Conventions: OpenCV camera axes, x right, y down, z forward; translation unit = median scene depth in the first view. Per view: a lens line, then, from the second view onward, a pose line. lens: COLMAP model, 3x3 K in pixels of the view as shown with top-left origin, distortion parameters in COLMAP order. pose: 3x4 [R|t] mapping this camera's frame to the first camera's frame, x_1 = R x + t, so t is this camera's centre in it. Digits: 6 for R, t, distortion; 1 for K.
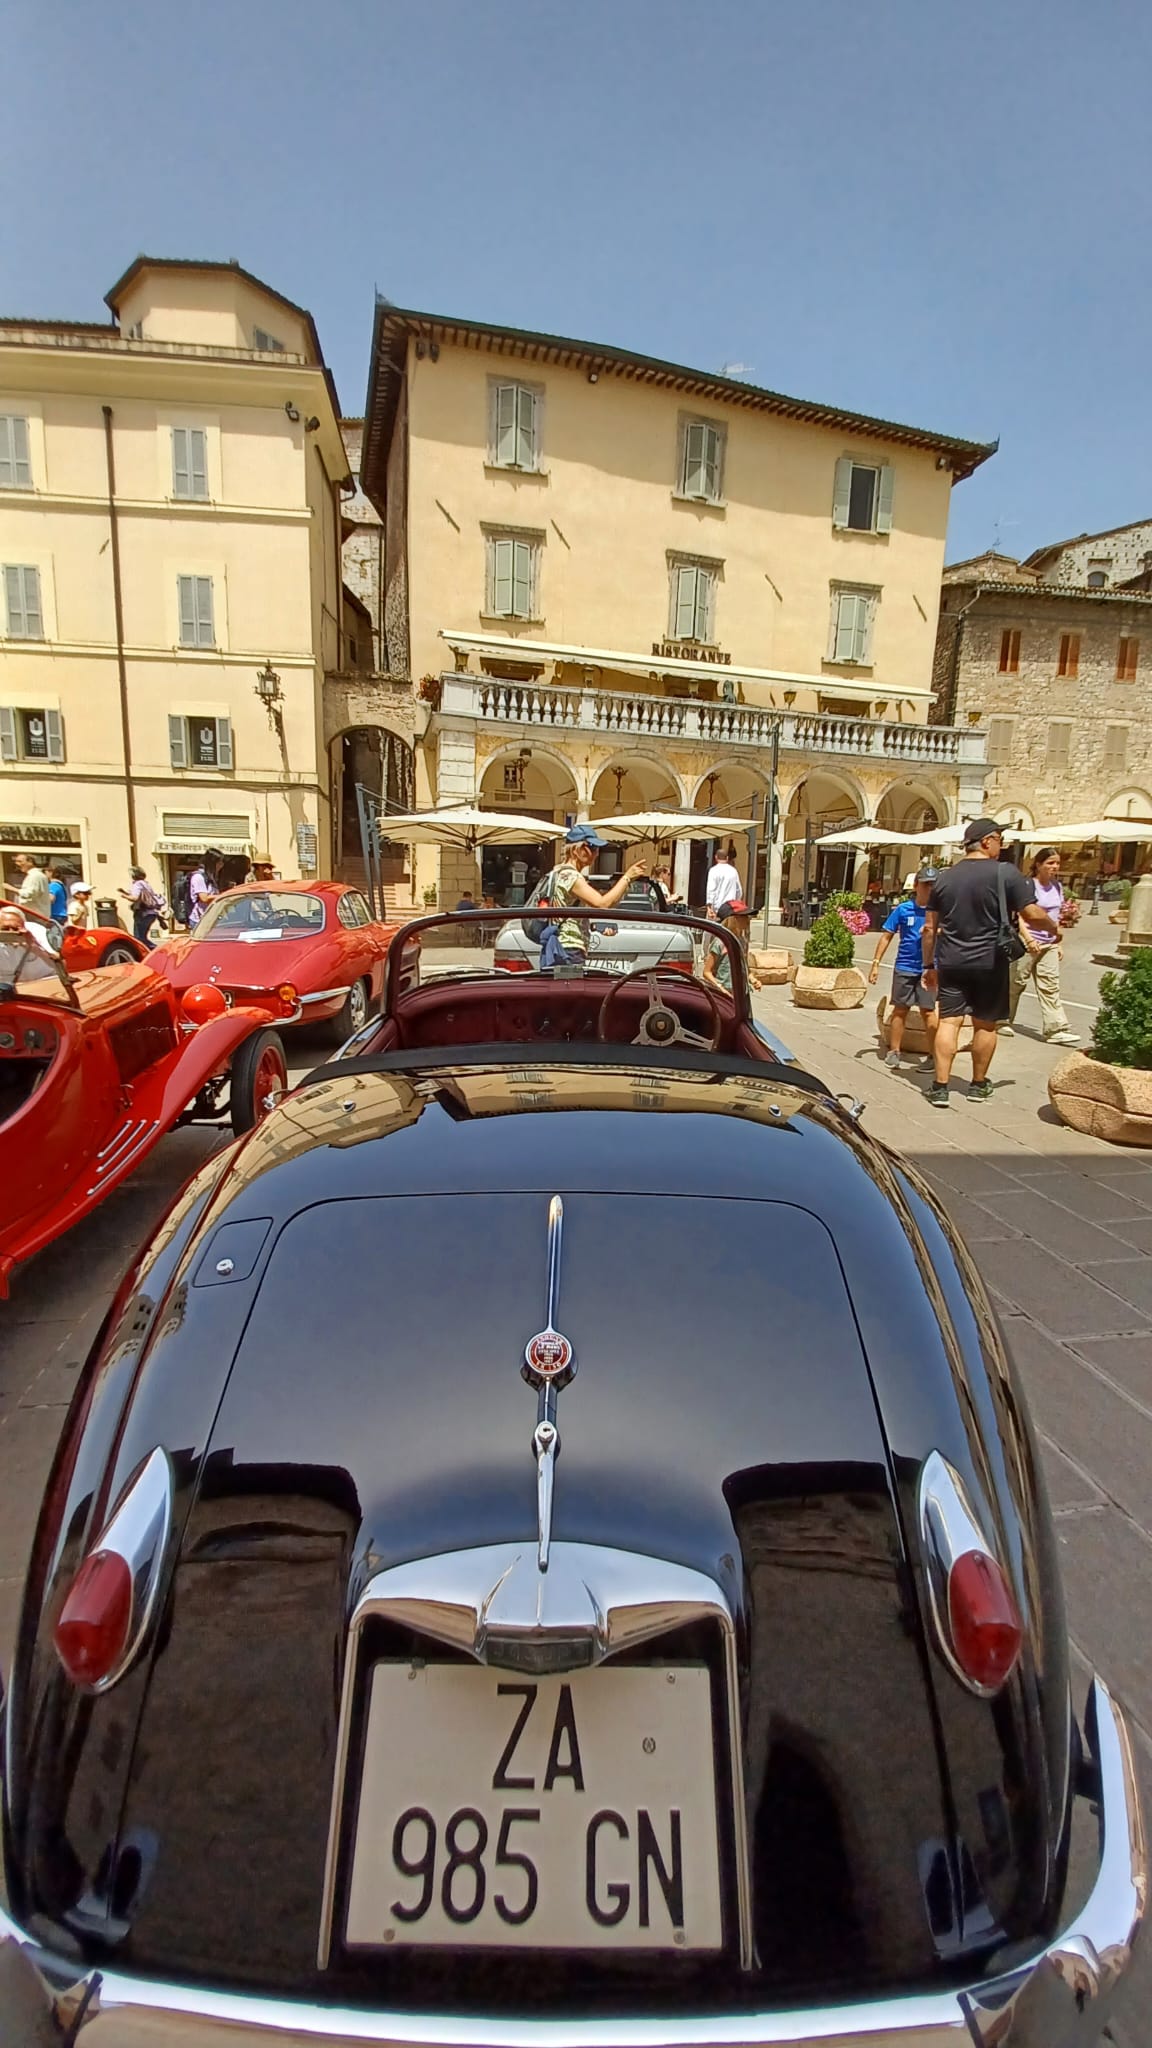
lens RADIAL K [[811.4, 0, 584.9], [0, 811.4, 1023.5], [0, 0, 1]] dist [0.007415, -0.006370]
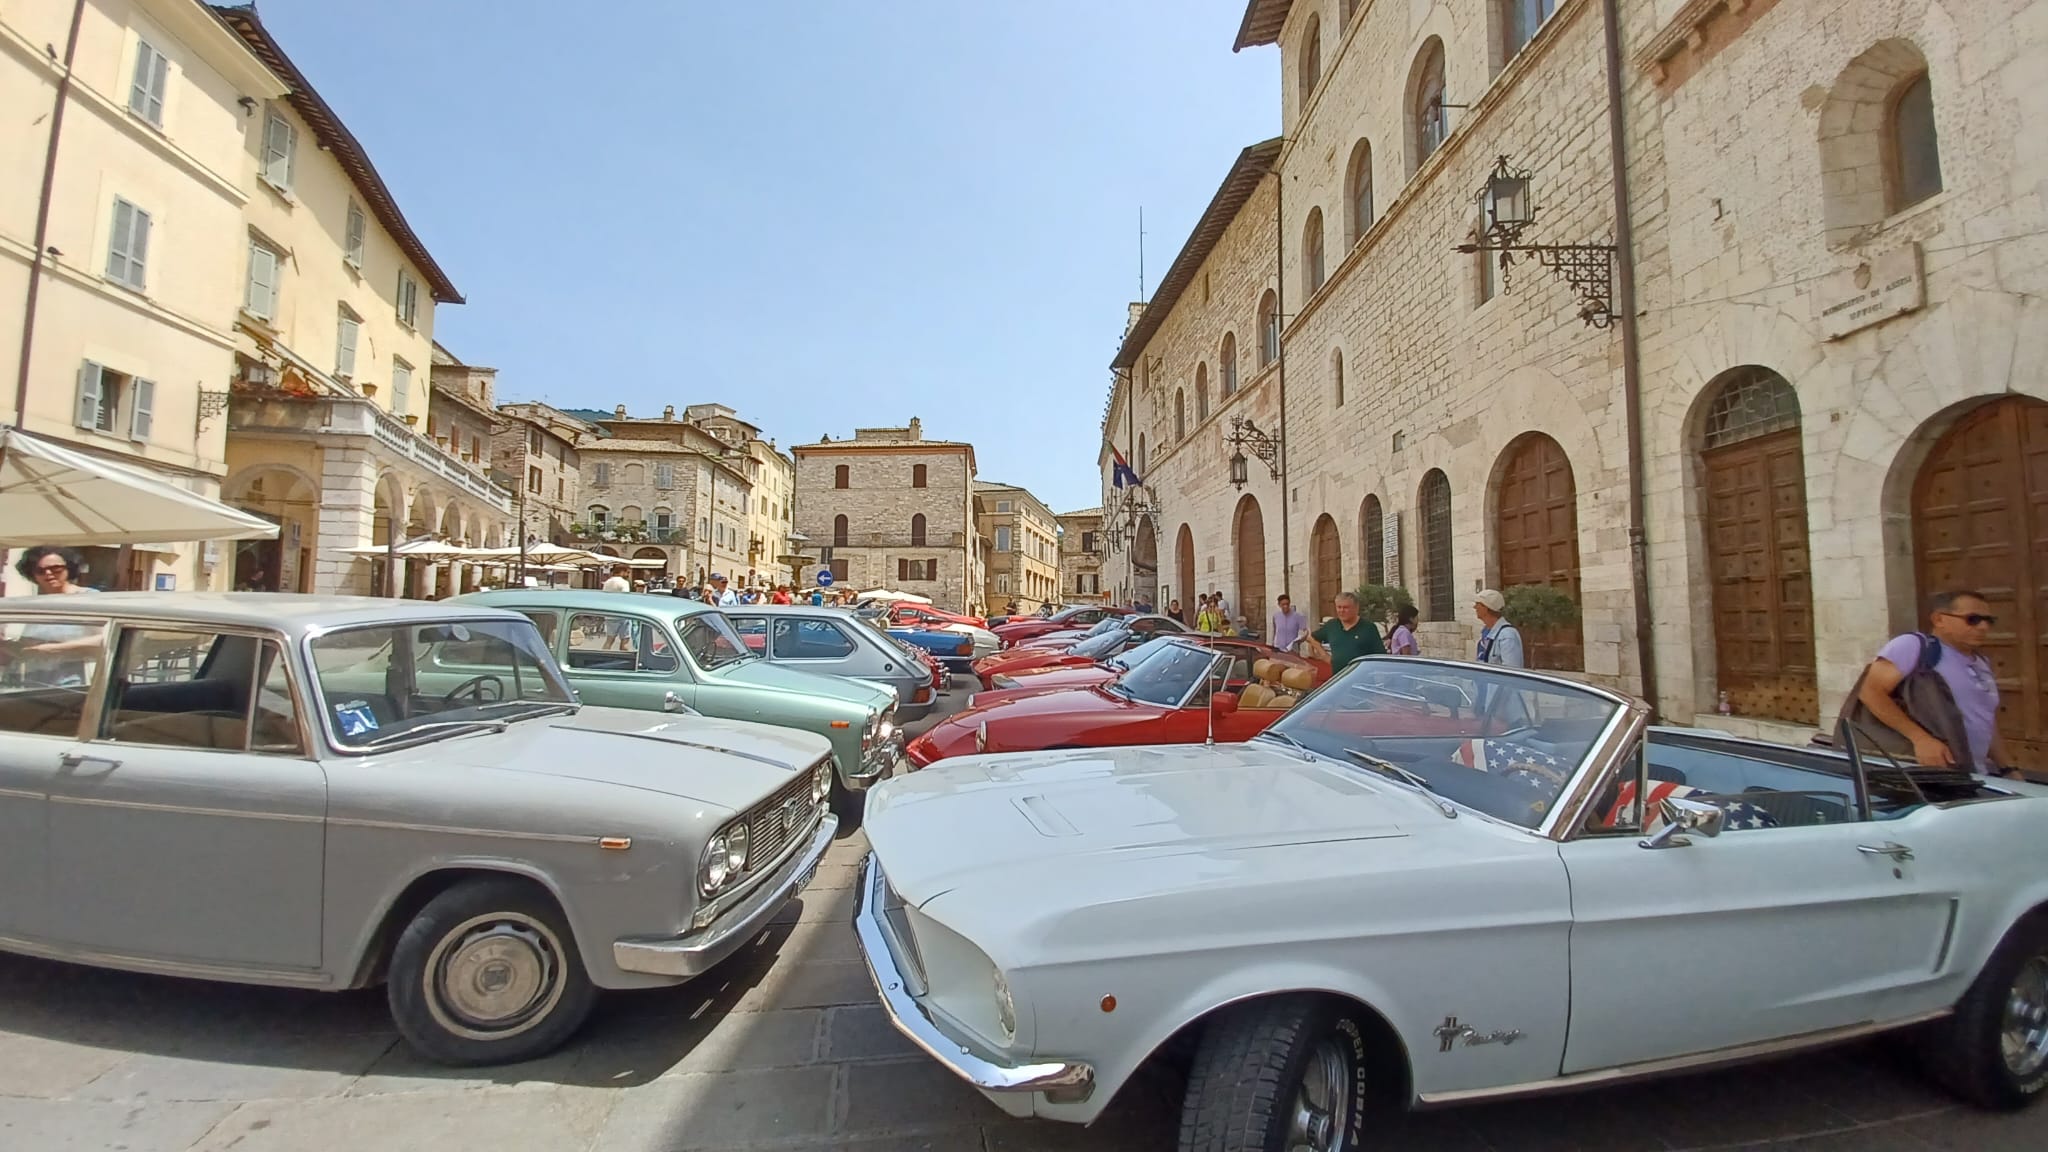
lens RADIAL K [[809.8, 0, 1033.3], [0, 809.8, 570.4], [0, 0, 1]] dist [0.012641, -0.012180]
pose [[-0.098618, 0.037465, 0.994420, -1.234379], [0.153942, 0.987836, -0.021950, -0.043427], [-0.983146, 0.150918, -0.103186, 0.253327]]
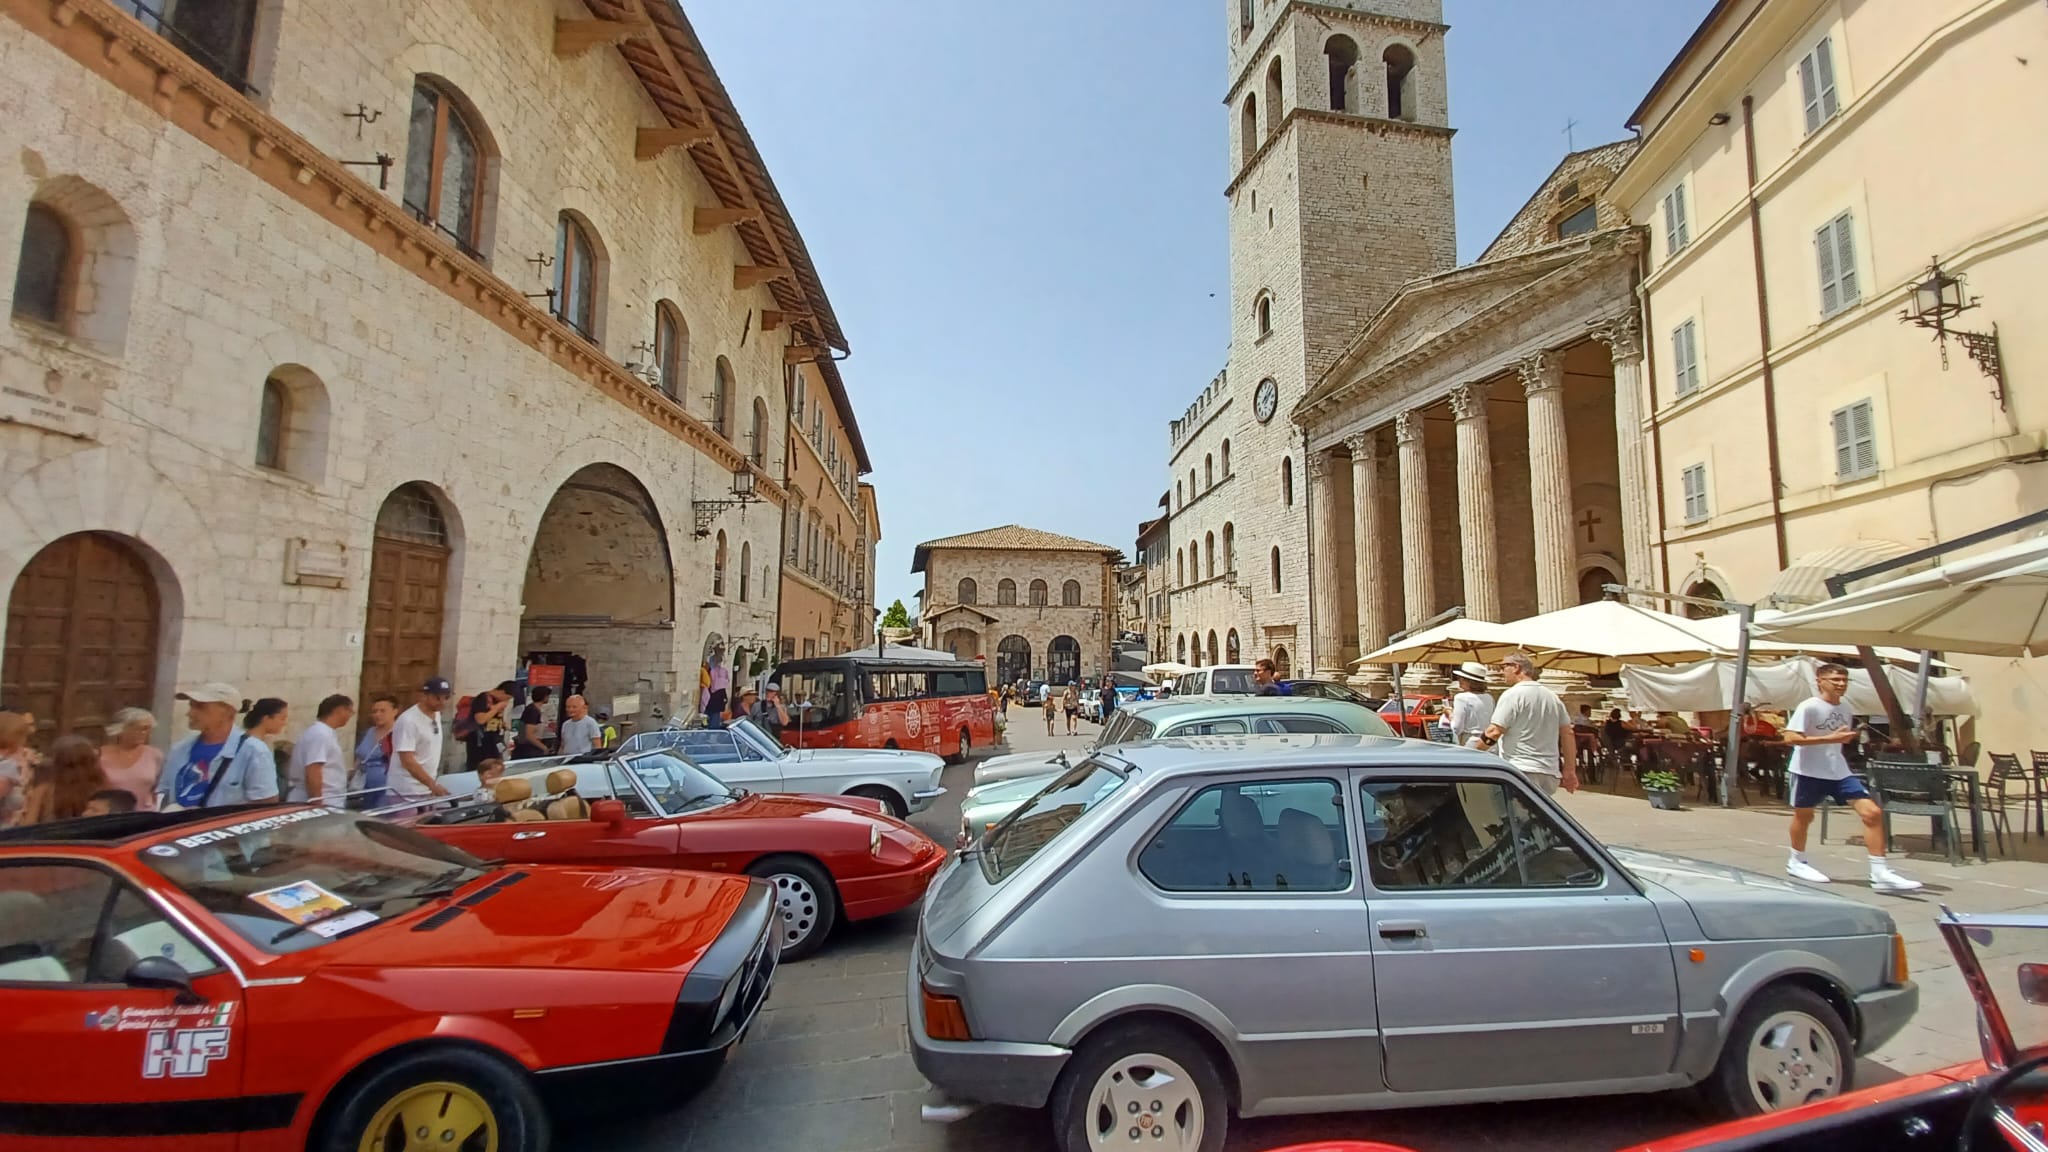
lens RADIAL K [[809.8, 0, 1025.5], [0, 809.8, 571.3], [0, 0, 1]] dist [0.012641, -0.012180]
pose [[0.097949, -0.131619, -0.986449, -0.706582], [-0.164438, 0.975451, -0.146479, -0.053524], [0.981512, 0.176557, 0.073902, 0.264027]]
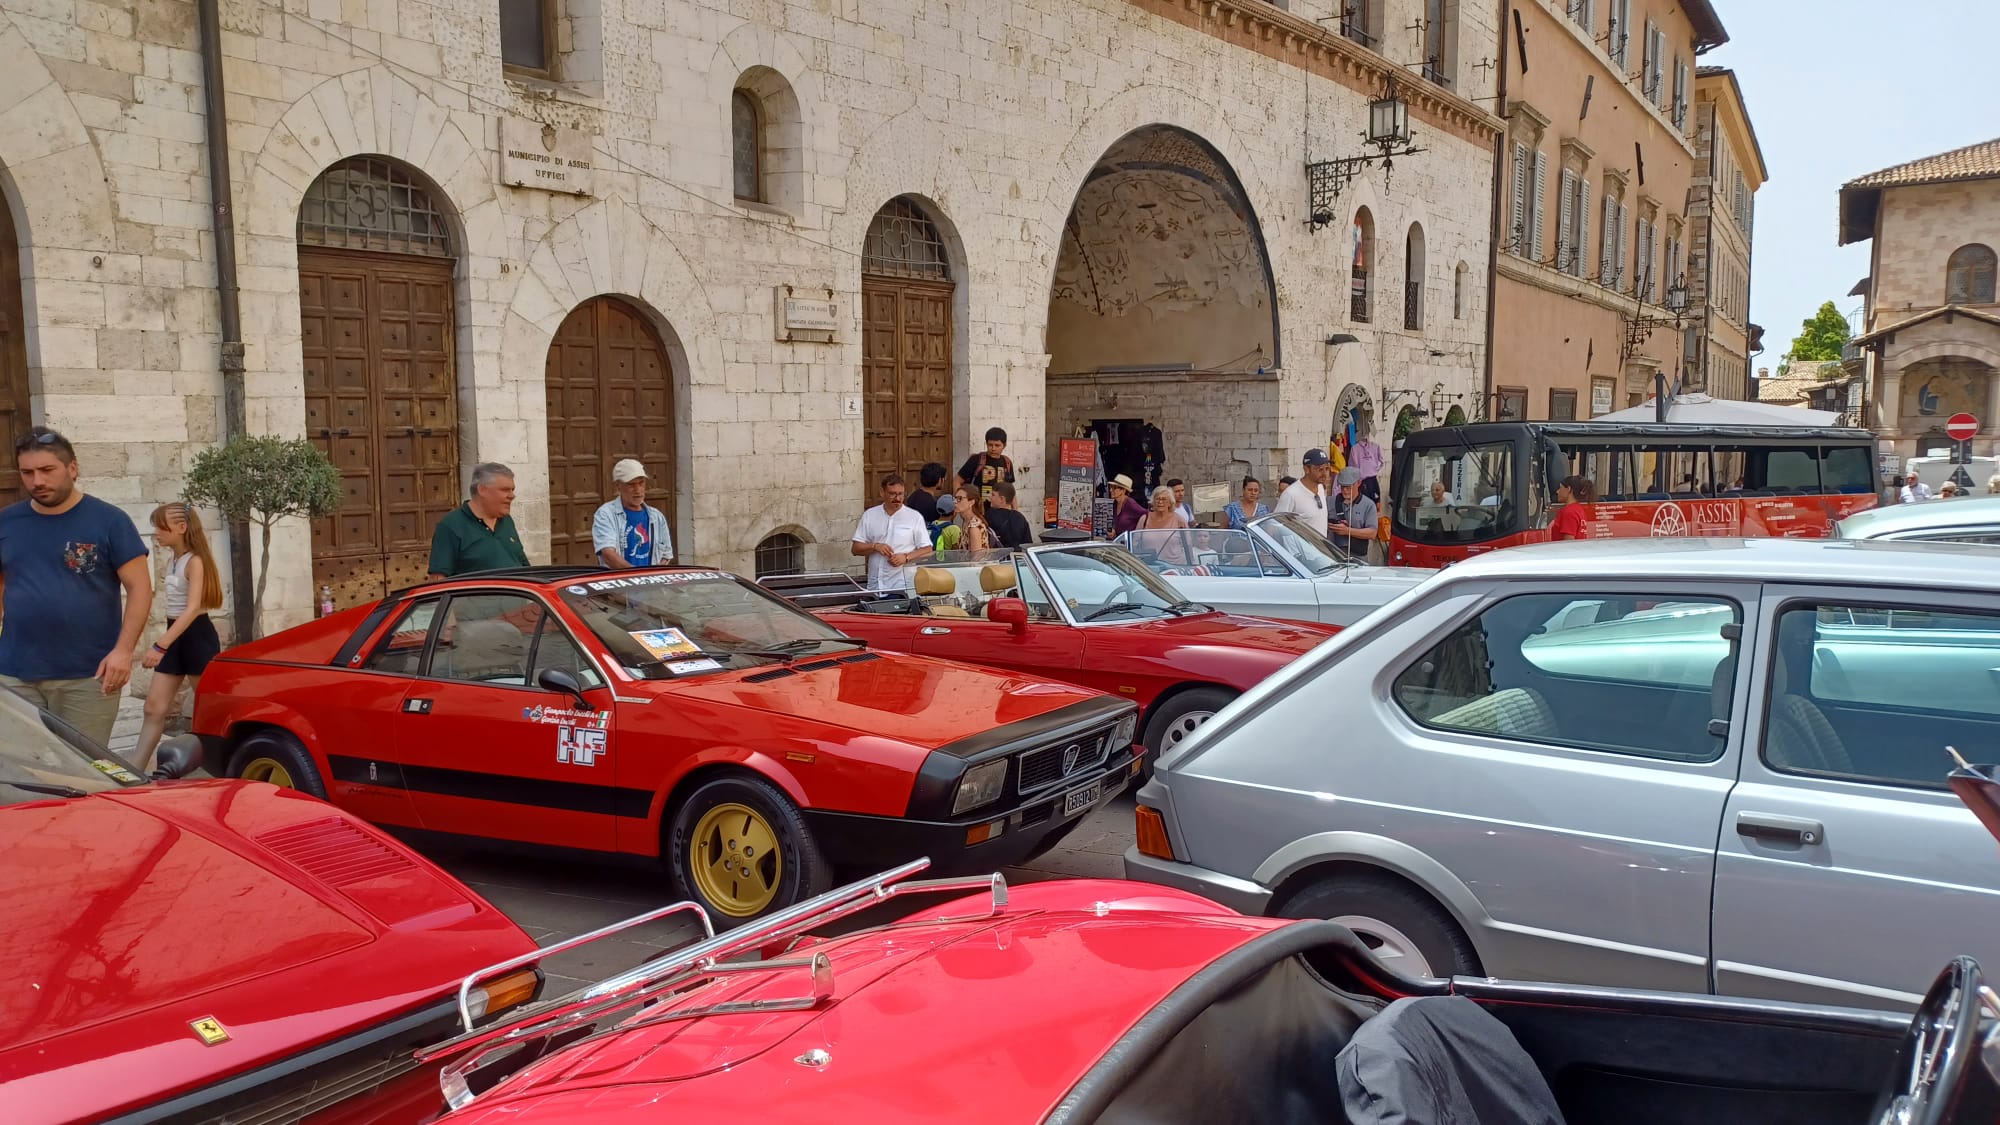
lens RADIAL K [[1467.1, 0, 979.0], [0, 1467.1, 562.8], [0, 0, 1]] dist [0.062814, -0.059139]
pose [[-0.550554, 0.051831, -0.833189, -0.671363], [-0.146047, 0.976698, 0.157264, -0.063663], [0.821925, 0.208267, -0.530155, 0.343005]]
